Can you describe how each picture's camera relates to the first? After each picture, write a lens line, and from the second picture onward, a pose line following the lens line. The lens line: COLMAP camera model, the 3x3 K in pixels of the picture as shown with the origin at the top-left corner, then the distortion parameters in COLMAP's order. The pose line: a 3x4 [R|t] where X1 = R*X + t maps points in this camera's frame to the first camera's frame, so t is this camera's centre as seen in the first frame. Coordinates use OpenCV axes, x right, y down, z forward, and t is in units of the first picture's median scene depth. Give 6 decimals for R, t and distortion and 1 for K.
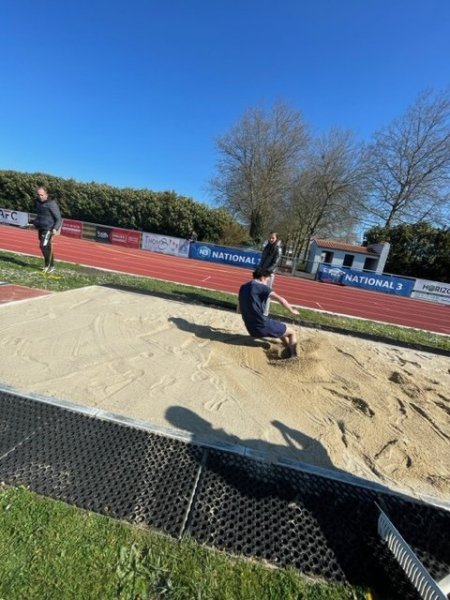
lens RADIAL K [[244.9, 0, 225.0], [0, 244.9, 300.0], [0, 0, 1]] dist [-0.008800, -0.000120]
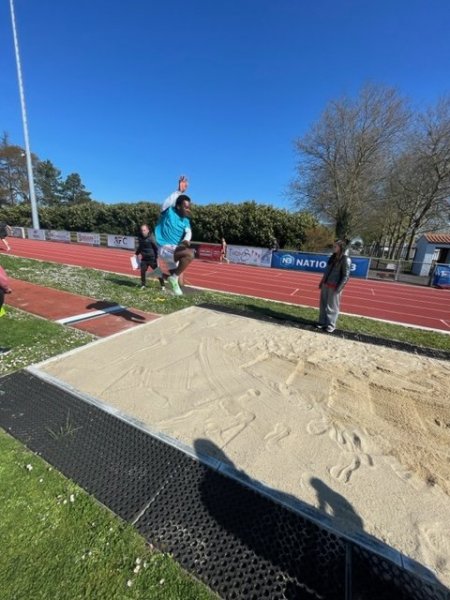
lens RADIAL K [[247.1, 0, 222.6], [0, 247.1, 296.4], [0, 0, 1]] dist [-0.001419, -0.000135]
pose [[0.946322, -0.020351, -0.322583, -0.013280], [0.007460, 0.999125, -0.041148, -0.013575], [0.323138, 0.036533, 0.945646, 0.002837]]
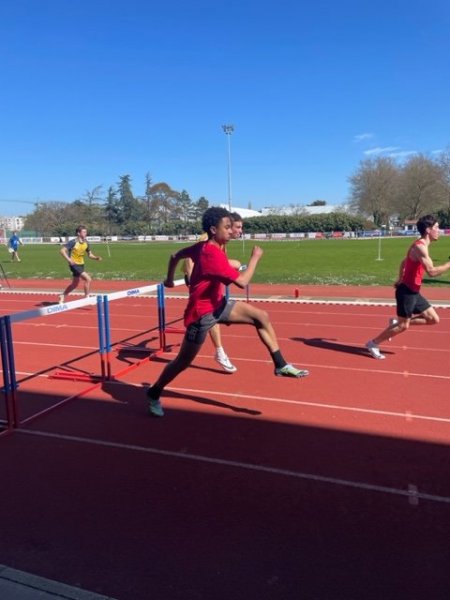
lens RADIAL K [[466.3, 0, 225.5], [0, 466.3, 289.4], [0, 0, 1]] dist [0.105379, -0.113885]
pose [[0.963182, -0.157157, -0.218132, -0.546980], [0.129416, 0.982193, -0.136190, 1.028428], [0.235651, 0.102946, 0.966370, -4.868984]]
